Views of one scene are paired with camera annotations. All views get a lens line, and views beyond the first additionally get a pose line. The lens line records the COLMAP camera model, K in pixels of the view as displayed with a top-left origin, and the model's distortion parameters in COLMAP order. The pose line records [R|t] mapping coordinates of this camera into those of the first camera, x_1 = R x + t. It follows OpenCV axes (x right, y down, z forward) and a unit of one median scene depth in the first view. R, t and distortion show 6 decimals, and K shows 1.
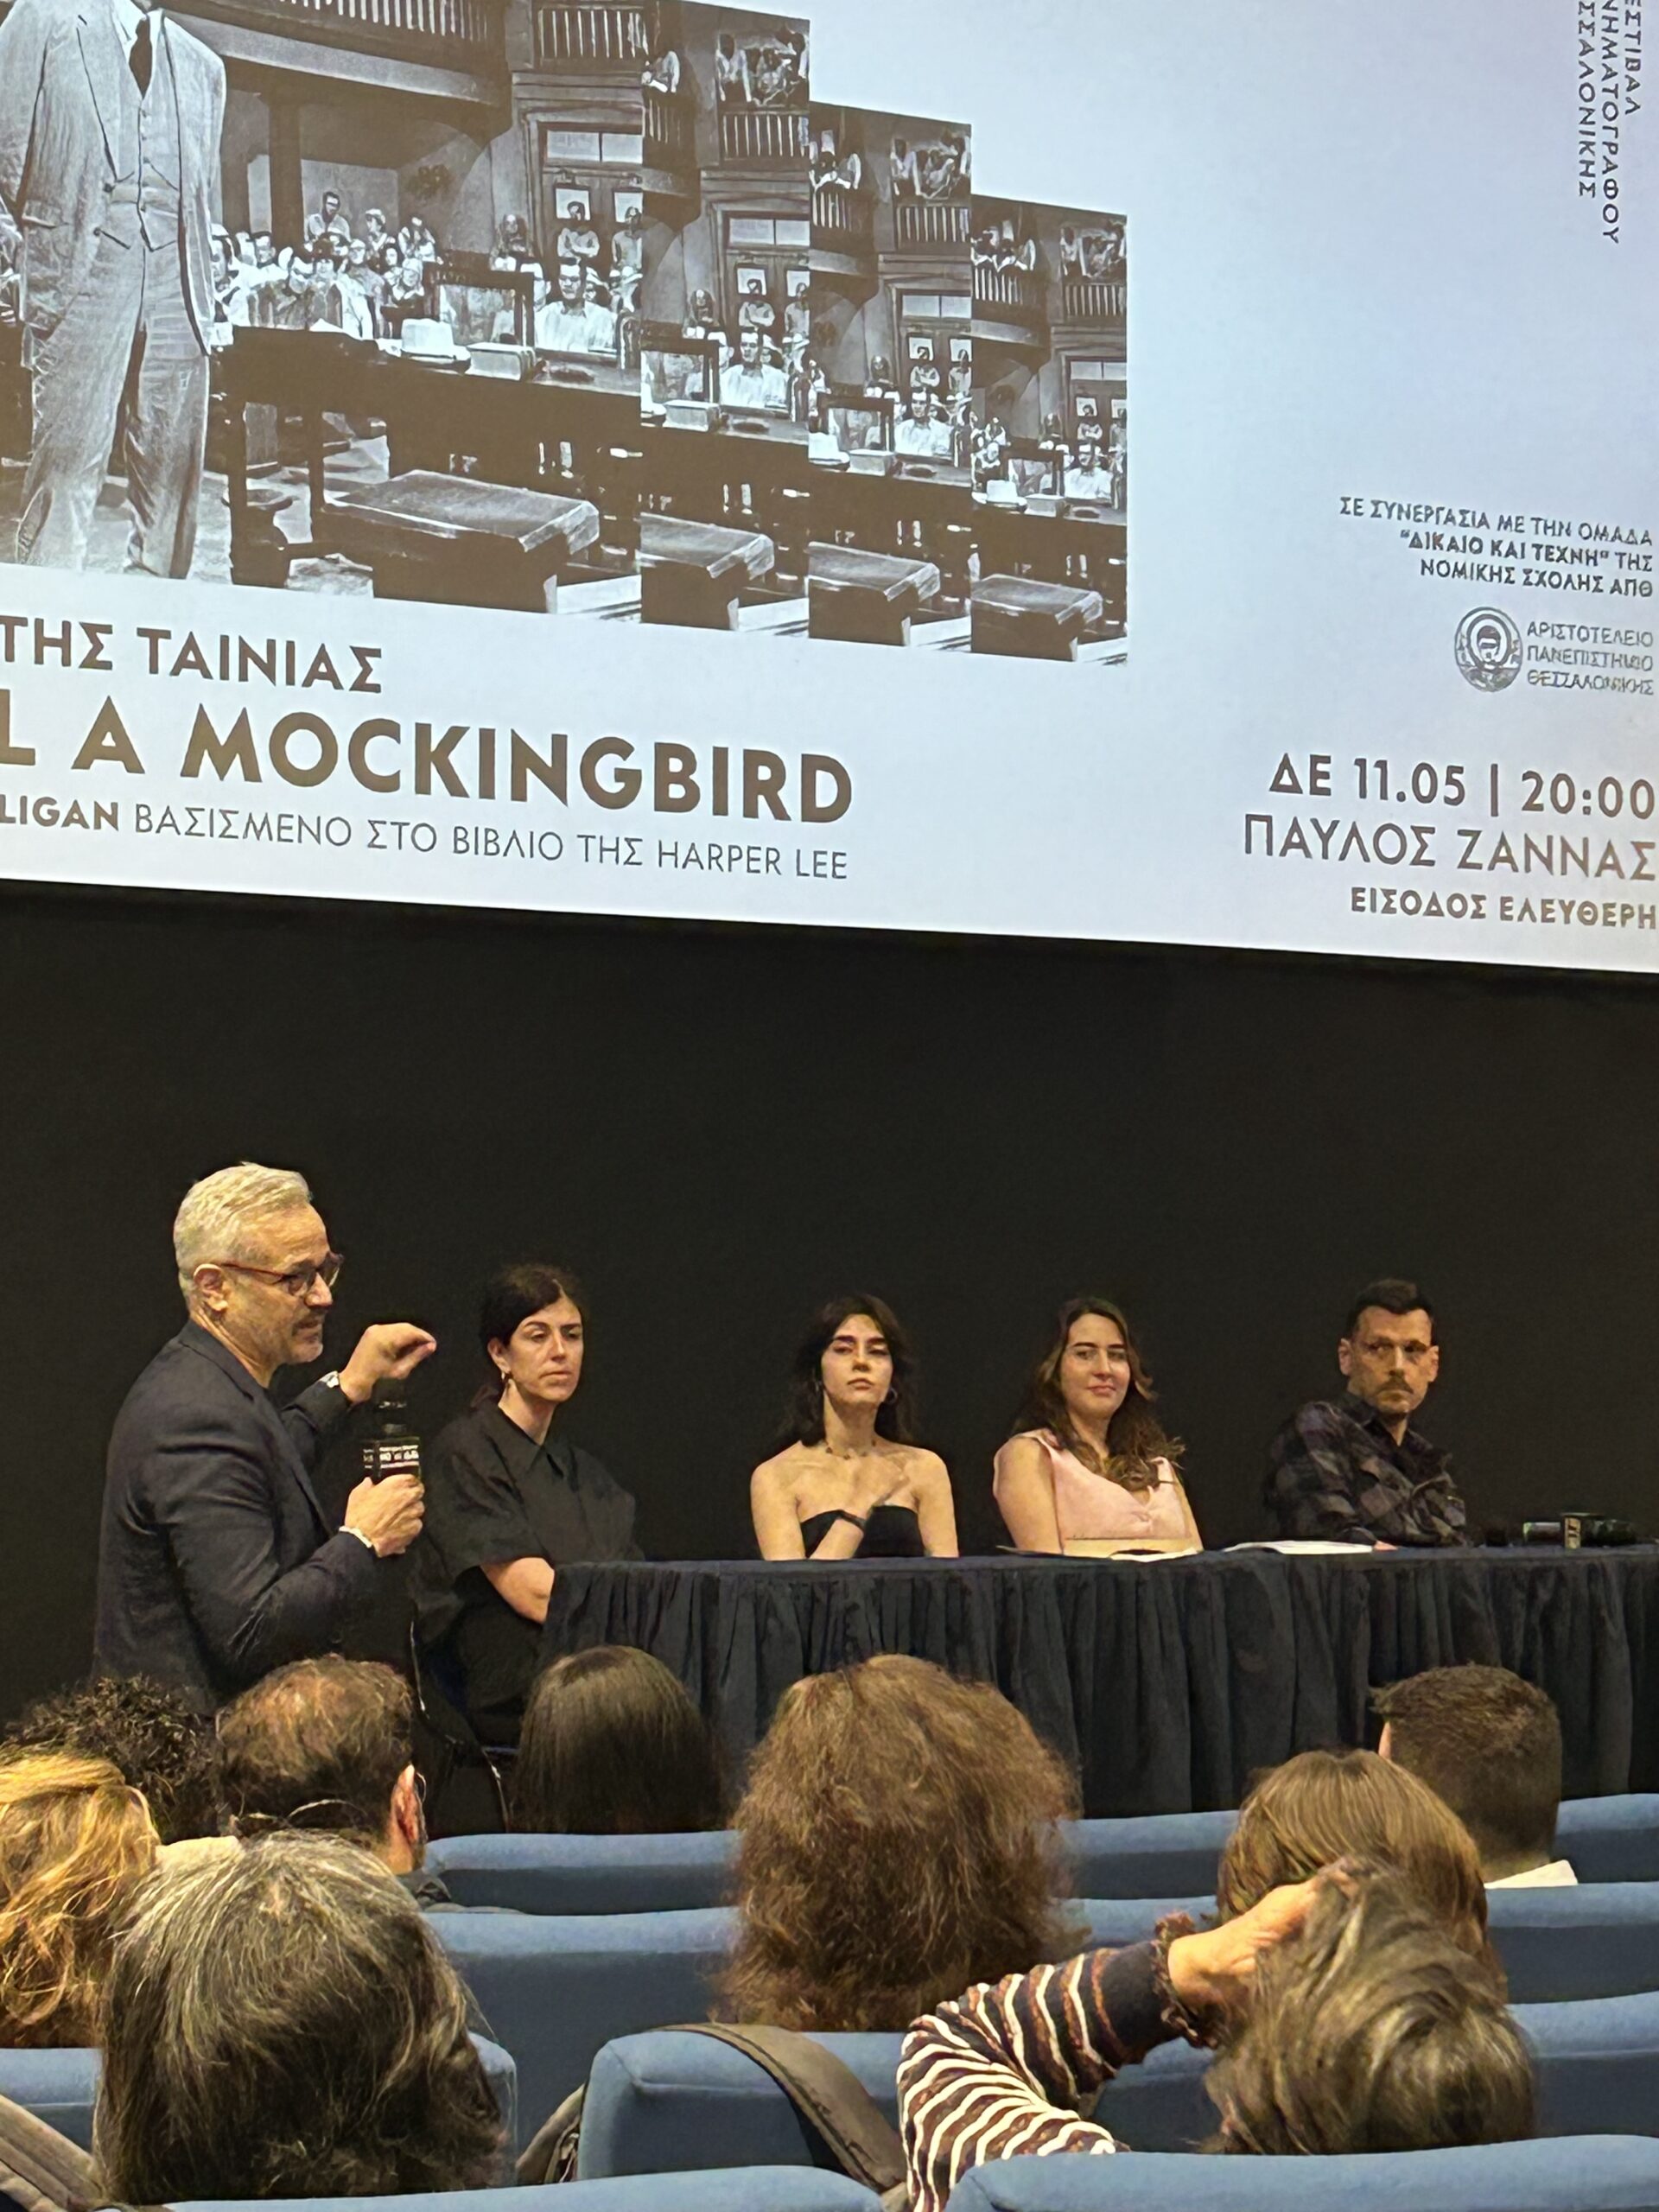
lens RADIAL K [[5770.3, 0, 829.5], [0, 5770.3, 1106.0], [0, 0, 1]] dist [0.241101, -0.903612]
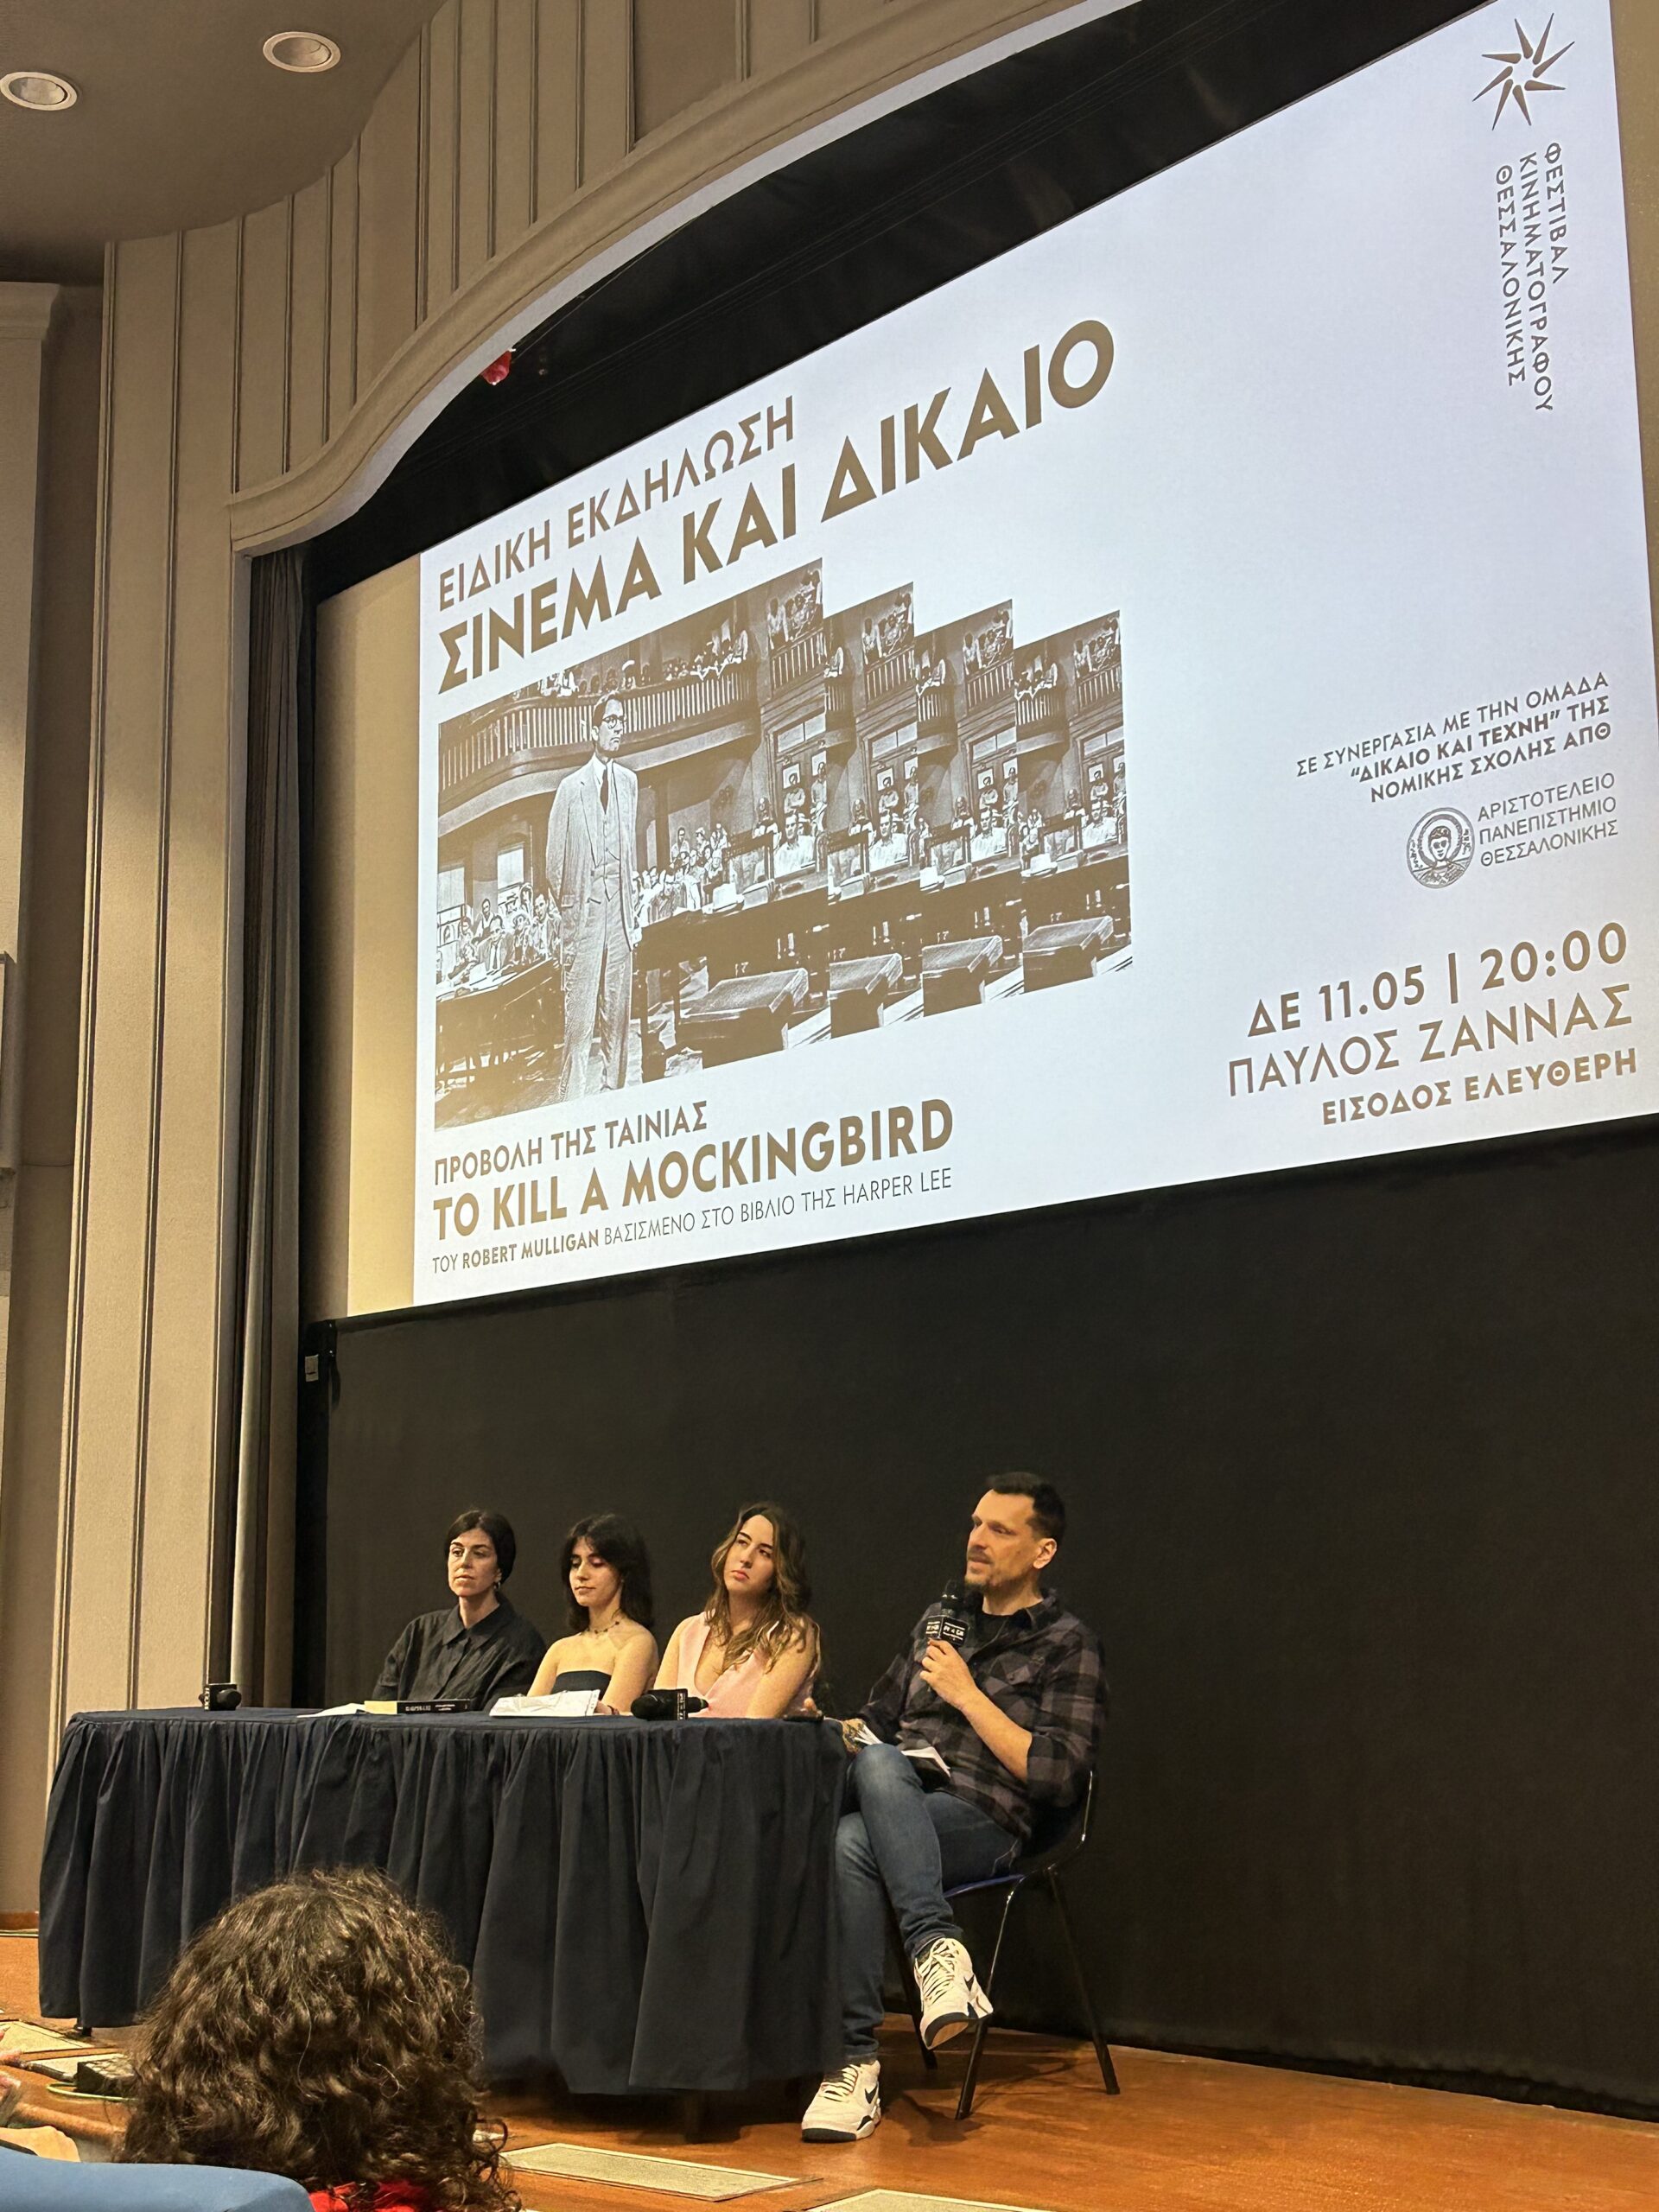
lens RADIAL K [[2896.7, 0, 829.5], [0, 2896.7, 1106.0], [0, 0, 1]] dist [0.195452, -0.615783]
pose [[0.122925, -0.172505, -0.977308, 0.640900], [0.061753, 0.984198, -0.165954, 0.050242], [0.990493, -0.039952, 0.131635, 0.865856]]
